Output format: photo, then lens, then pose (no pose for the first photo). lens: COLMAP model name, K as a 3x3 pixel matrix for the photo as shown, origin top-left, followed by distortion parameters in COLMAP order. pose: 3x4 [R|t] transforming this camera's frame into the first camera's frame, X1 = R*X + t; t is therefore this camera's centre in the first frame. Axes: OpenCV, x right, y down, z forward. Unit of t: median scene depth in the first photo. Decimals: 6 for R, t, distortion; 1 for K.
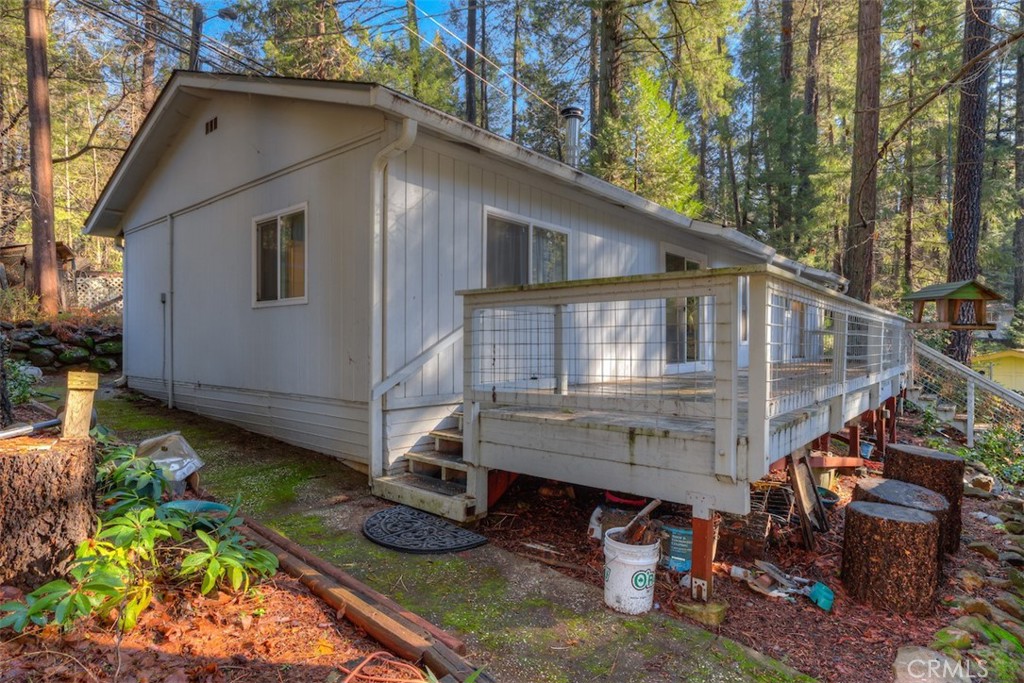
lens RADIAL K [[560.1, 0, 513.7], [0, 560.1, 351.2], [0, 0, 1]] dist [0.001472, 0.000391]
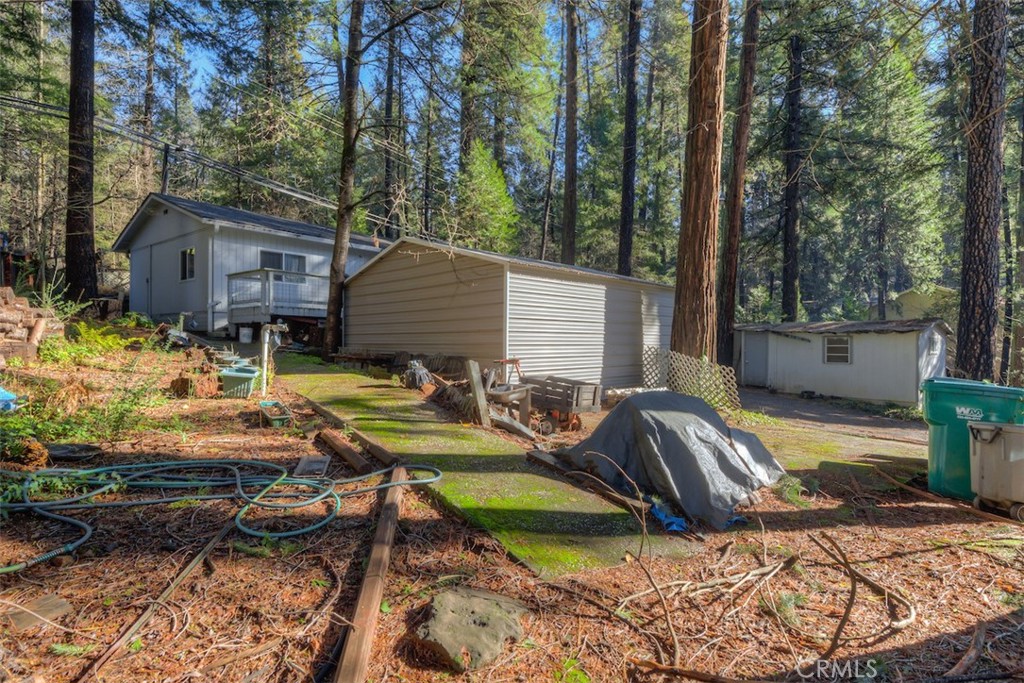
lens RADIAL K [[481.9, 0, 512.0], [0, 481.9, 341.5], [0, 0, 1]] dist [0.001207, 0.000155]
pose [[0.998260, 0.003313, 0.058878, 0.756430], [-0.003161, 0.999991, -0.002662, 0.157252], [-0.058886, 0.002471, 0.998262, -1.069880]]
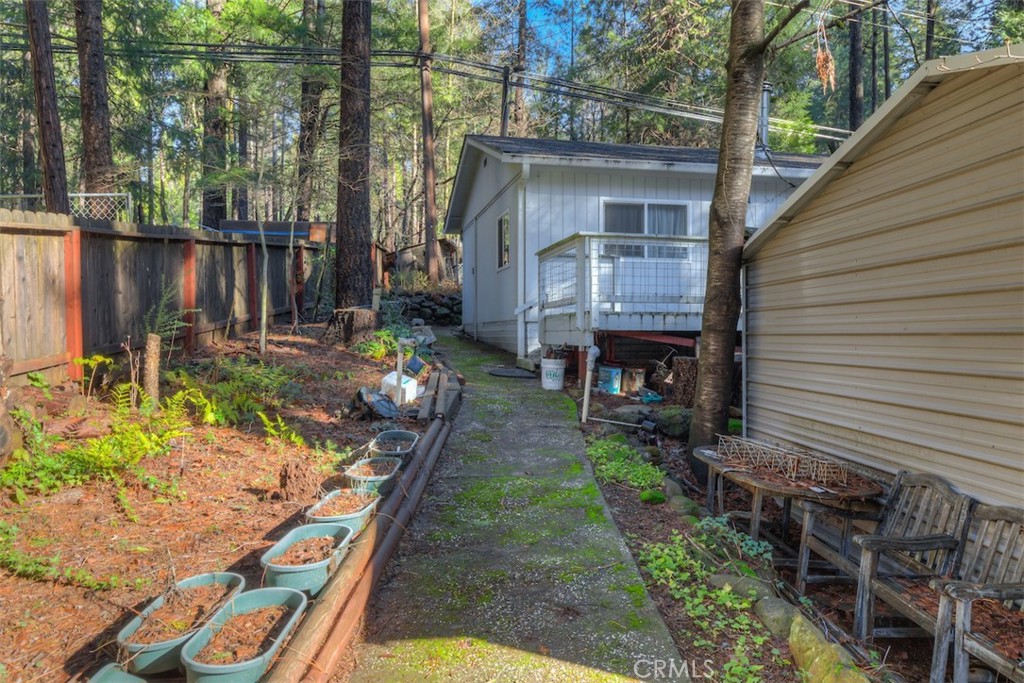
lens RADIAL K [[688.8, 0, 512.0], [0, 688.8, 341.5], [0, 0, 1]] dist [-0.041491, -0.000996]
pose [[0.791093, 0.008977, -0.611630, 0.623538], [-0.006314, 0.999959, 0.006510, 0.087683], [0.611664, -0.001288, 0.791117, -0.445626]]
